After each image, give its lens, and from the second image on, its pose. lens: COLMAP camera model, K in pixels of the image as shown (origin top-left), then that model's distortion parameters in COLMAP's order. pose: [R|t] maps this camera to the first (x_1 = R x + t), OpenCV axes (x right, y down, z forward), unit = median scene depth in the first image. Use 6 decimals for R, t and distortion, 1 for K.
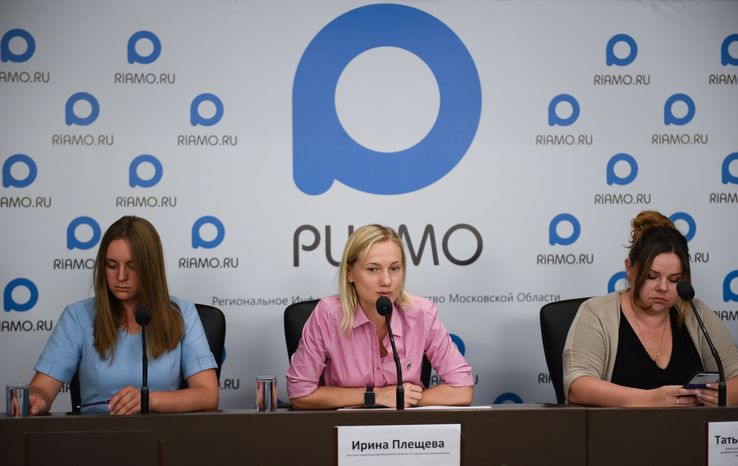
lens RADIAL K [[1421.8, 0, 367.9], [0, 1421.8, 232.1], [0, 0, 1]] dist [0.054136, 0.000000]
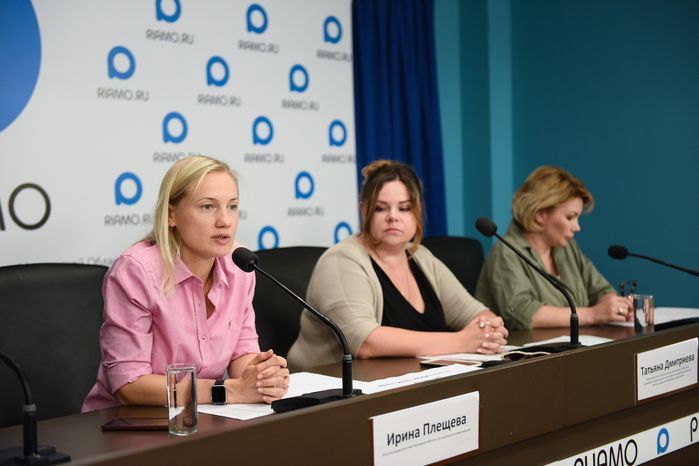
lens RADIAL K [[1064.0, 0, 354.9], [0, 1064.0, 238.5], [0, 0, 1]] dist [0.091906, 0.000000]
pose [[0.770356, -0.042243, 0.636213, -0.349749], [0.037967, 0.999071, 0.020364, 0.039118], [-0.636482, 0.008467, 0.771245, 0.599234]]
